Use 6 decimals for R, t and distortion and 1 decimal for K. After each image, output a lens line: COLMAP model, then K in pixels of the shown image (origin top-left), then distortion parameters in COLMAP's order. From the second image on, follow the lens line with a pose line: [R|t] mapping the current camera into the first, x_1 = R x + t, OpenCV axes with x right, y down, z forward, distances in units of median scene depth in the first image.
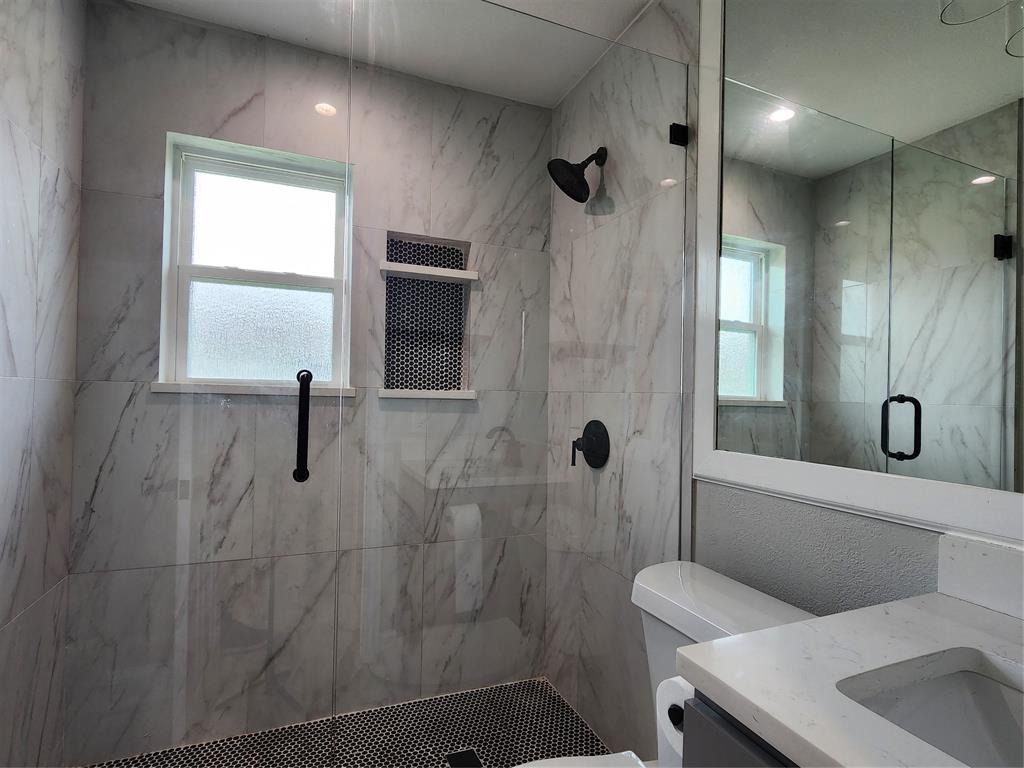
lens RADIAL K [[530.2, 0, 516.3], [0, 530.2, 386.2], [0, 0, 1]] dist [-0.001092, -0.000507]
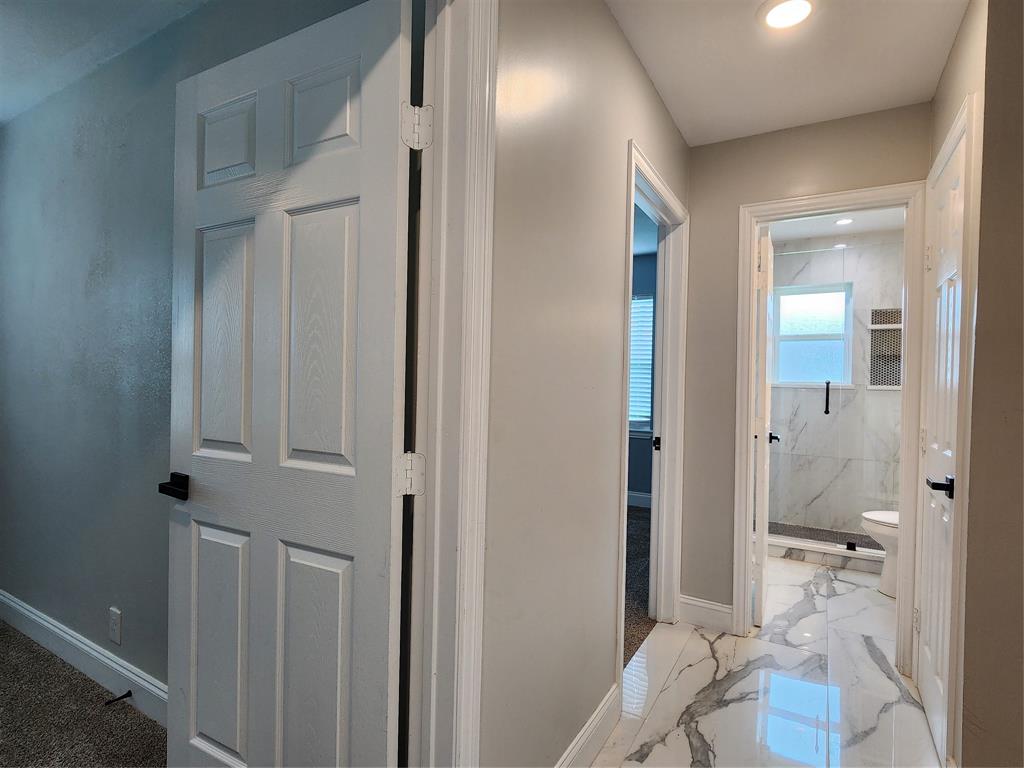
lens RADIAL K [[530.2, 0, 516.3], [0, 530.2, 386.2], [0, 0, 1]] dist [-0.001092, -0.000507]
pose [[0.602841, -0.000514, -0.797861, 0.573789], [0.011630, 0.999899, 0.008143, -0.024703], [0.797777, -0.014188, 0.602786, -1.368513]]
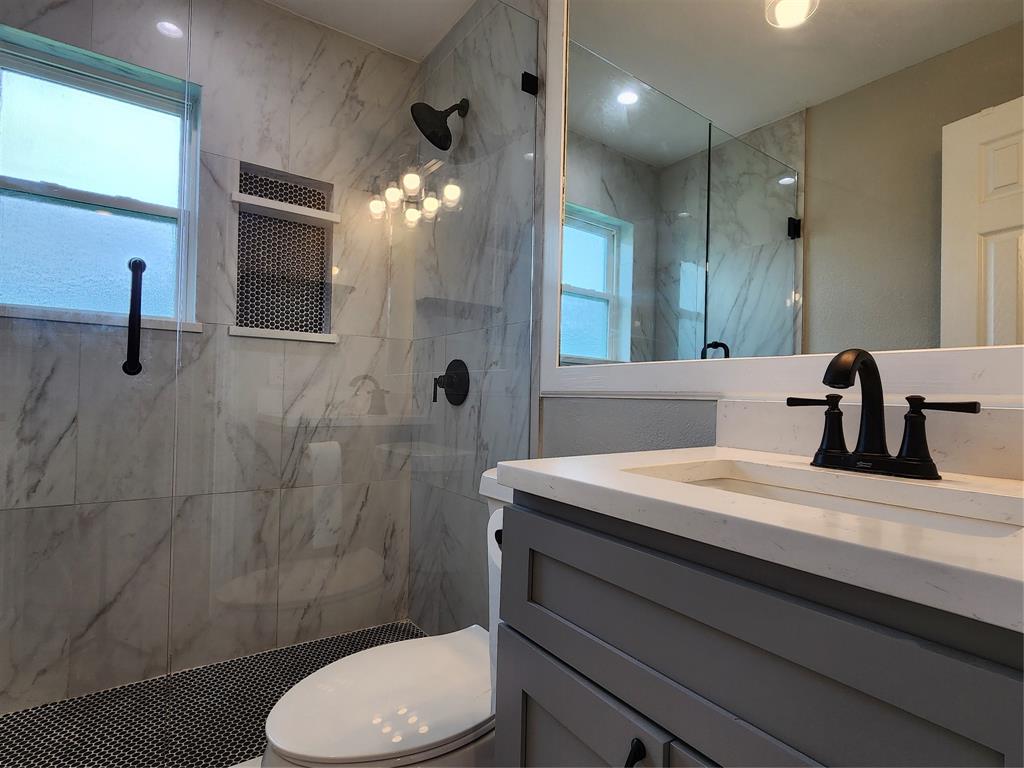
lens RADIAL K [[530.2, 0, 516.3], [0, 530.2, 386.2], [0, 0, 1]] dist [-0.001092, -0.000507]
pose [[0.973867, 0.004222, 0.227079, 0.024853], [-0.005074, 0.999982, 0.003168, 0.105433], [-0.227062, -0.004237, 0.973871, -0.042631]]
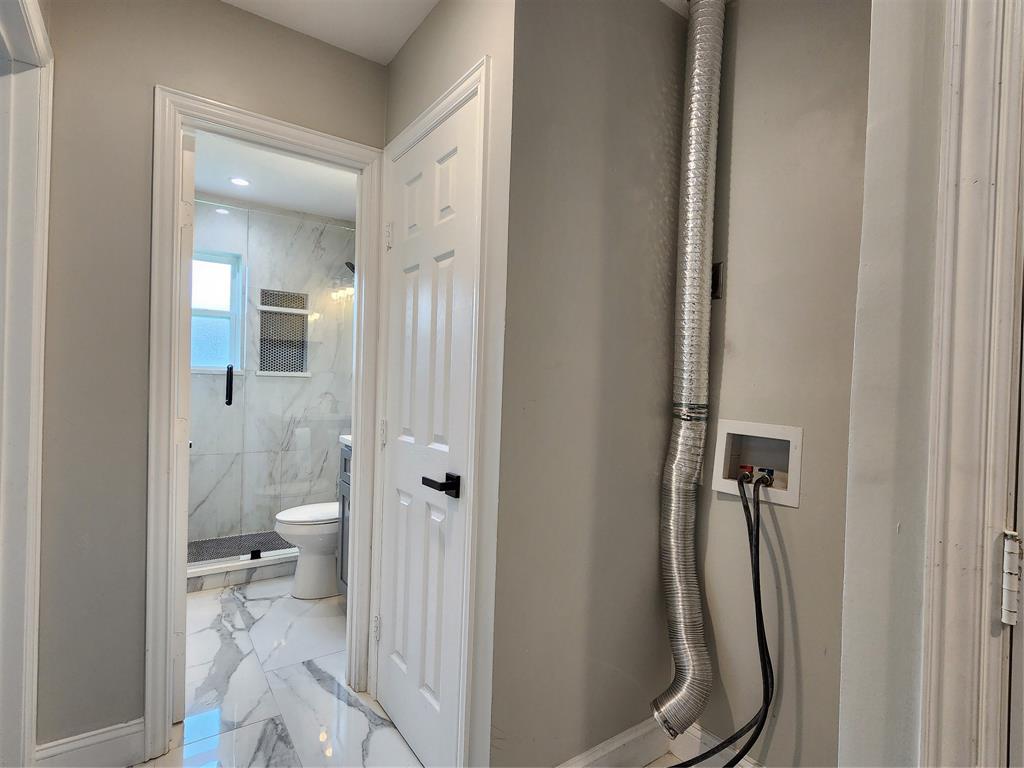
lens RADIAL K [[530.2, 0, 516.3], [0, 530.2, 386.2], [0, 0, 1]] dist [-0.001092, -0.000507]
pose [[0.975726, 0.006691, 0.218893, 0.240409], [-0.014840, 0.999256, 0.035606, -0.022406], [-0.218492, -0.037990, 0.975099, -1.083437]]
